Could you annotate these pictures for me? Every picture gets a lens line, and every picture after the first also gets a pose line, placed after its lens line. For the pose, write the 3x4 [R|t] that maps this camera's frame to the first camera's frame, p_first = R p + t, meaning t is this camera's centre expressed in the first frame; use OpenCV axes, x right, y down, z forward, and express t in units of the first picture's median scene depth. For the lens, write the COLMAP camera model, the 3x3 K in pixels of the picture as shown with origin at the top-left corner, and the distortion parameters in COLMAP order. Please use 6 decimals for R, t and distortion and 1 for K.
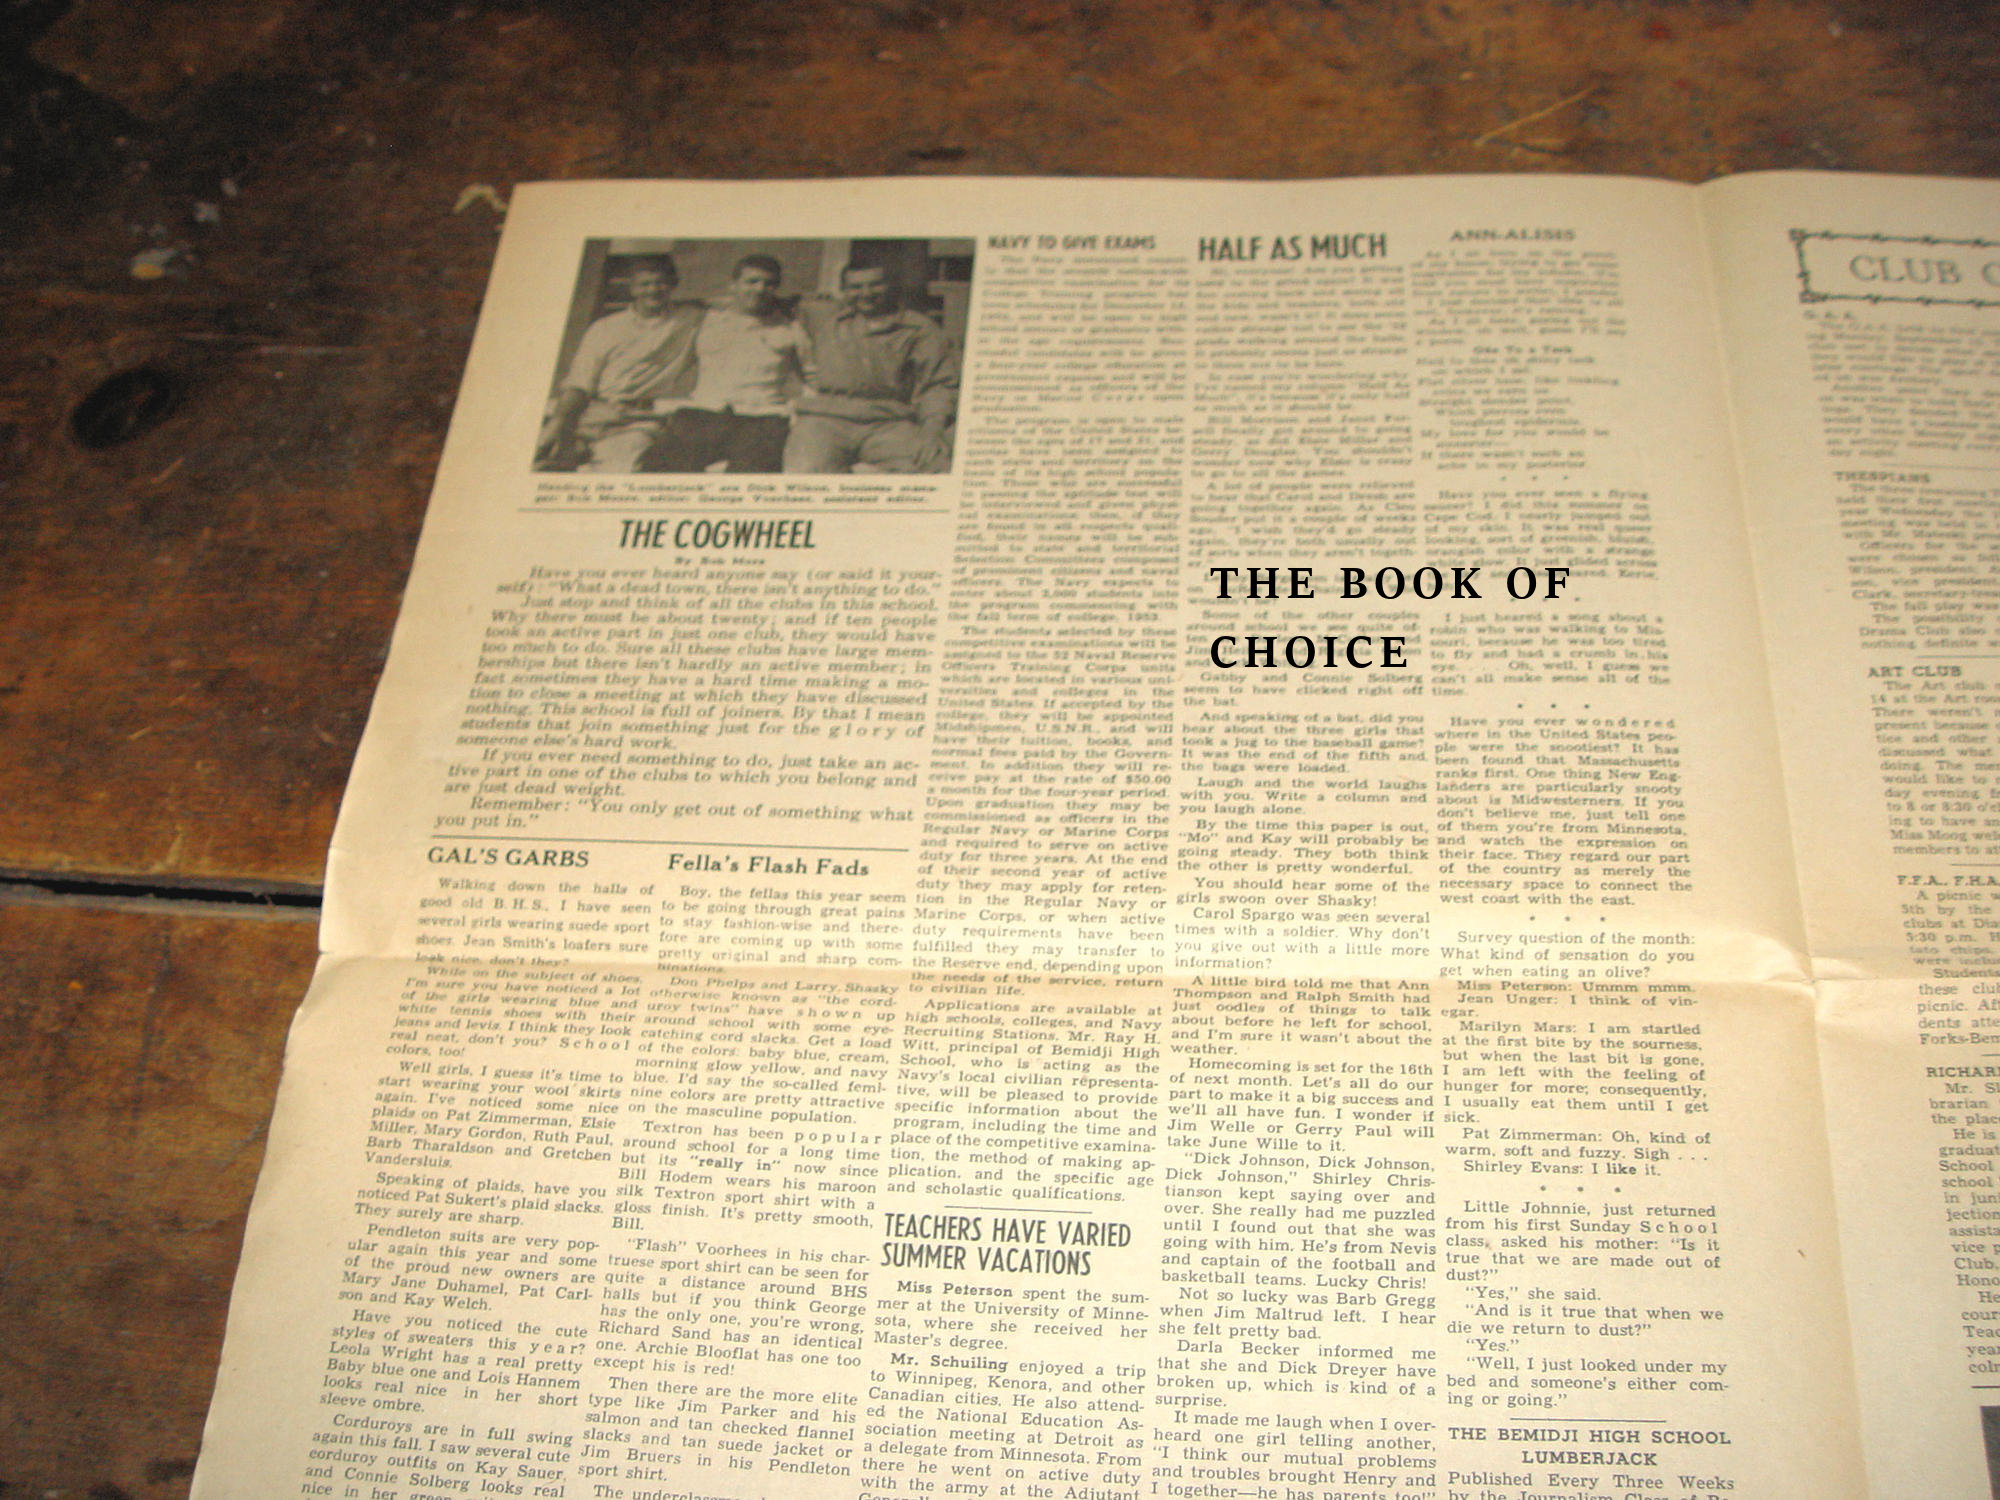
lens RADIAL K [[2281.2, 0, 966.6], [0, 2281.2, 779.7], [0, 0, 1]] dist [-0.222077, 0.257790]
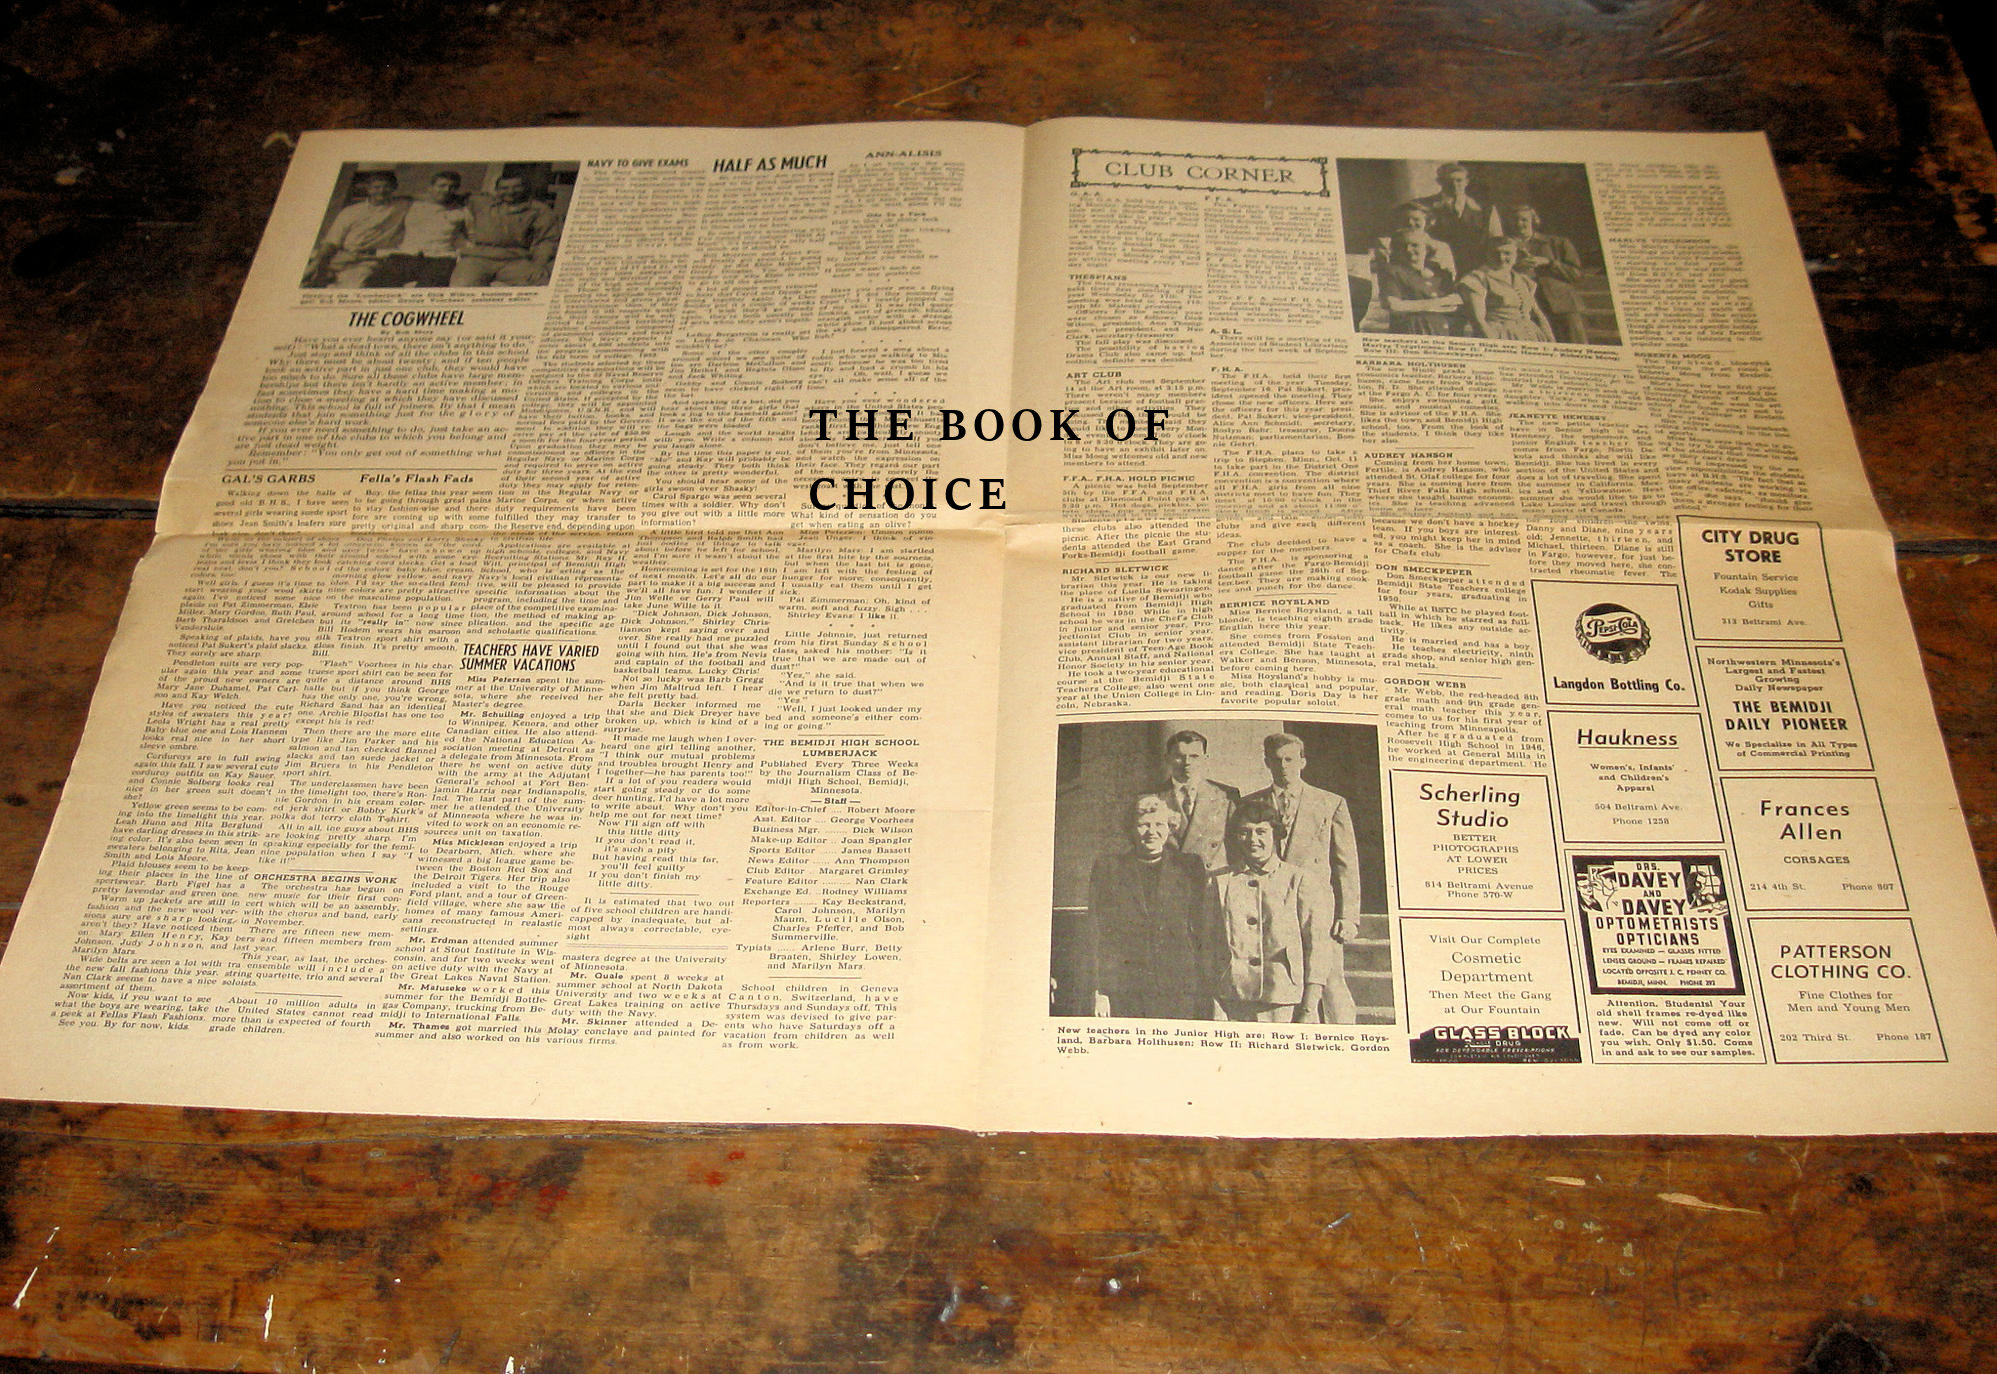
lens RADIAL K [[2294.9, 0, 968.3], [0, 2294.9, 727.6], [0, 0, 1]] dist [-0.218046, 0.271125]
pose [[0.998594, 0.005892, 0.052680, 0.255723], [-0.000709, 0.995201, -0.097851, 0.415505], [-0.053004, 0.097676, 0.993806, -0.755698]]
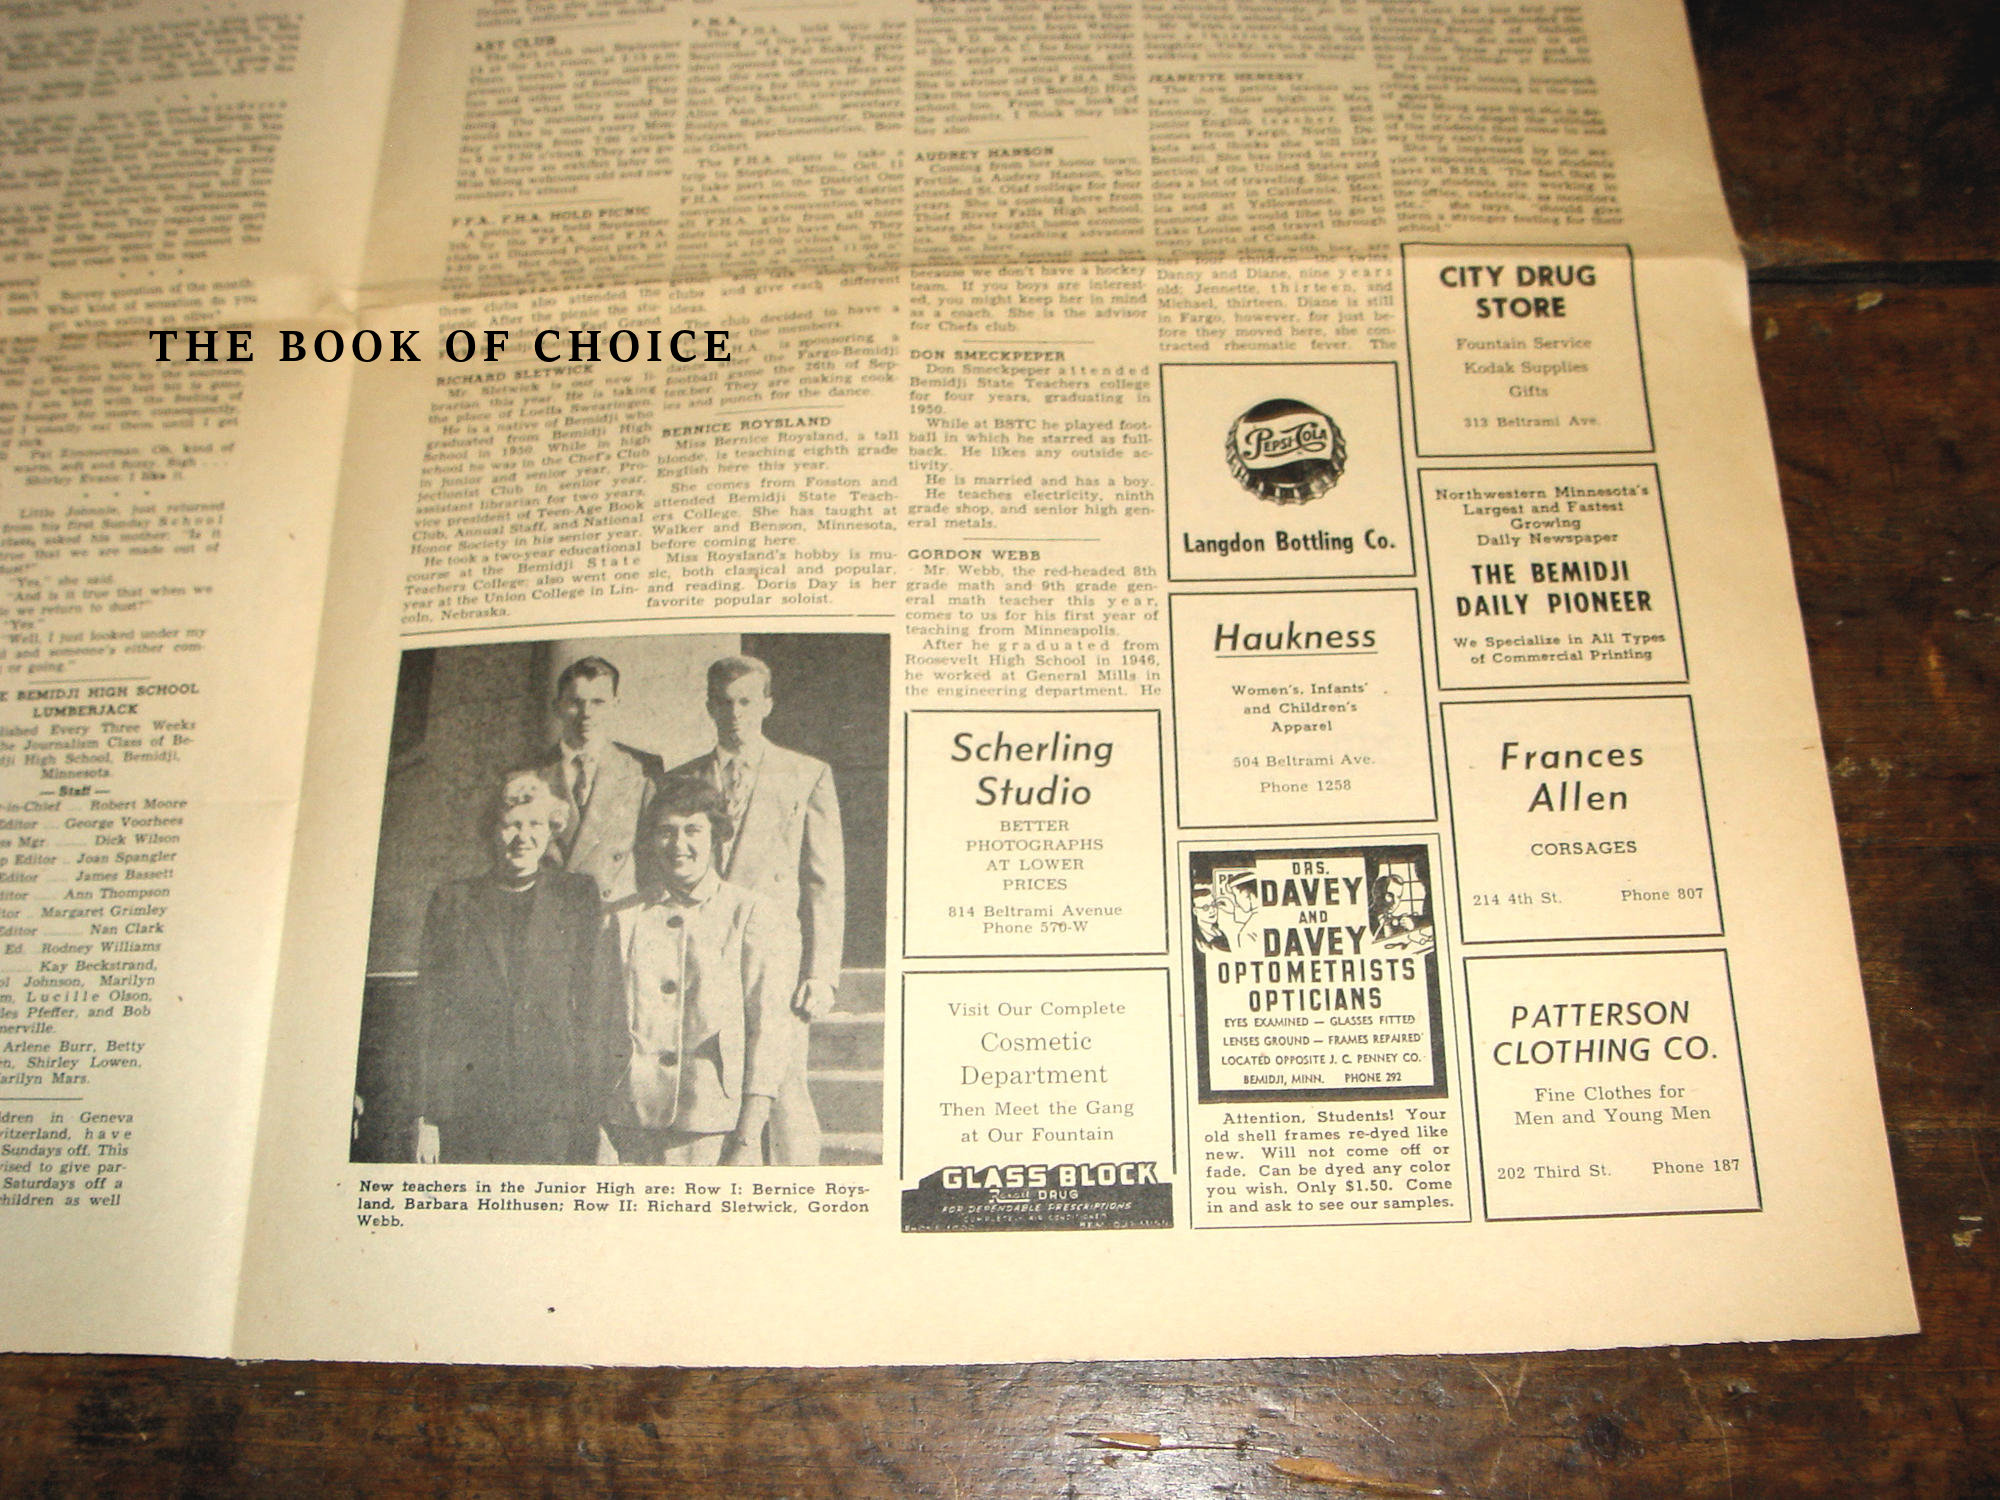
lens RADIAL K [[2281.2, 0, 966.6], [0, 2281.2, 779.7], [0, 0, 1]] dist [-0.222077, 0.257790]
pose [[0.997160, -0.054987, 0.051465, 0.610983], [0.046375, 0.986715, 0.155704, 0.160991], [-0.059343, -0.152875, 0.986462, -0.176599]]
